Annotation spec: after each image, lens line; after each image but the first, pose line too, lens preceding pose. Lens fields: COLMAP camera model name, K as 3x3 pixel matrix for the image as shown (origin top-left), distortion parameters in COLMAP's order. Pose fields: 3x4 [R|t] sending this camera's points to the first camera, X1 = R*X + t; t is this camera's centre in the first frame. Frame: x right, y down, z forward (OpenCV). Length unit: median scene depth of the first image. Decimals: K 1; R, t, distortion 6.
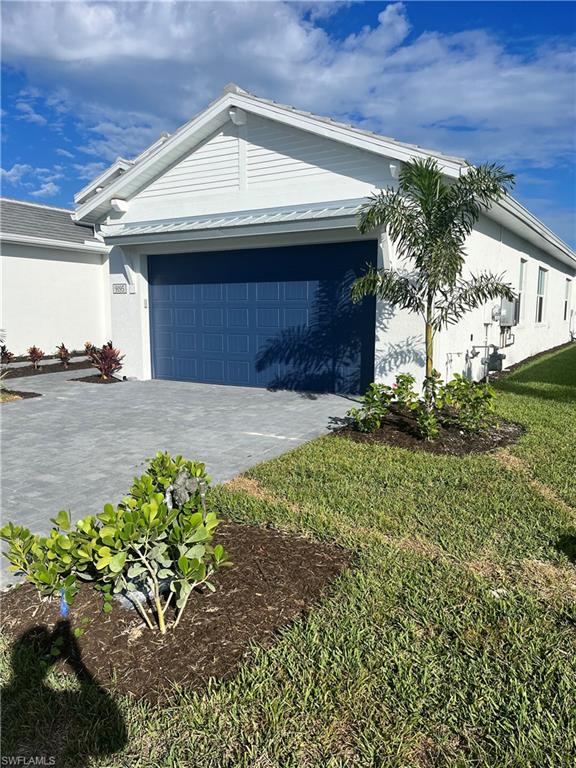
lens RADIAL K [[581.3, 0, 288.0], [0, 581.3, 384.0], [0, 0, 1]] dist [0.082762, -0.115140]
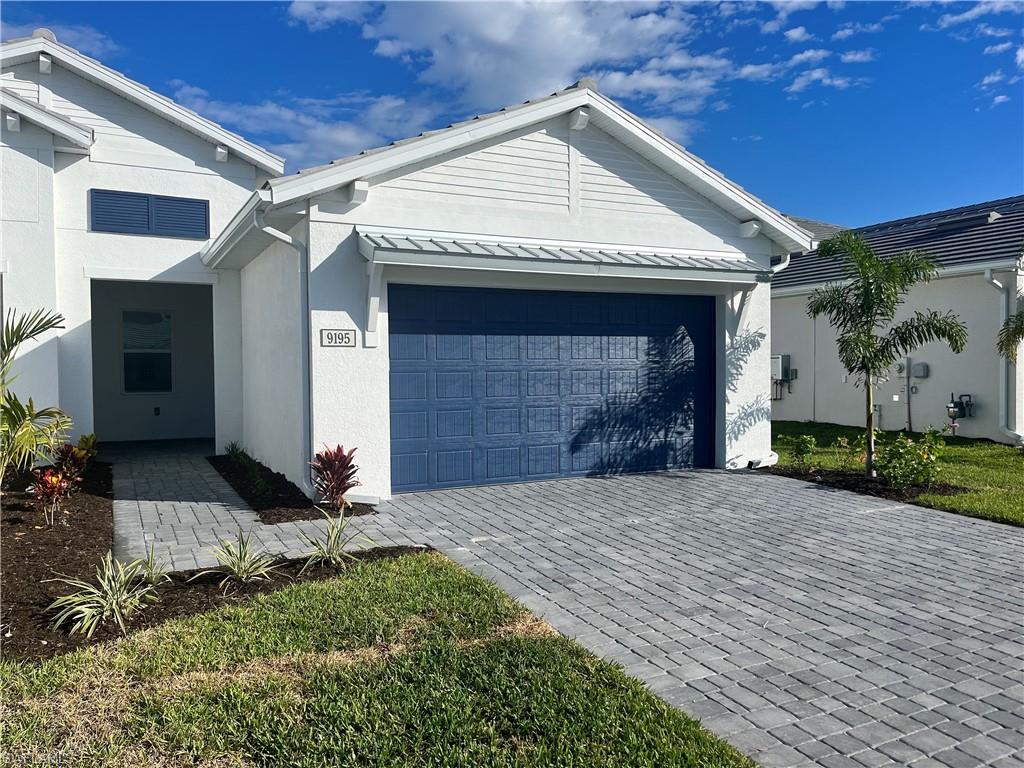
lens RADIAL K [[775.0, 0, 512.0], [0, 775.0, 384.0], [0, 0, 1]] dist [0.082762, -0.115140]
pose [[0.512655, -0.027278, 0.858161, -0.978794], [0.118413, 0.992190, -0.039200, -0.087681], [-0.850390, 0.121713, 0.511881, 0.592973]]
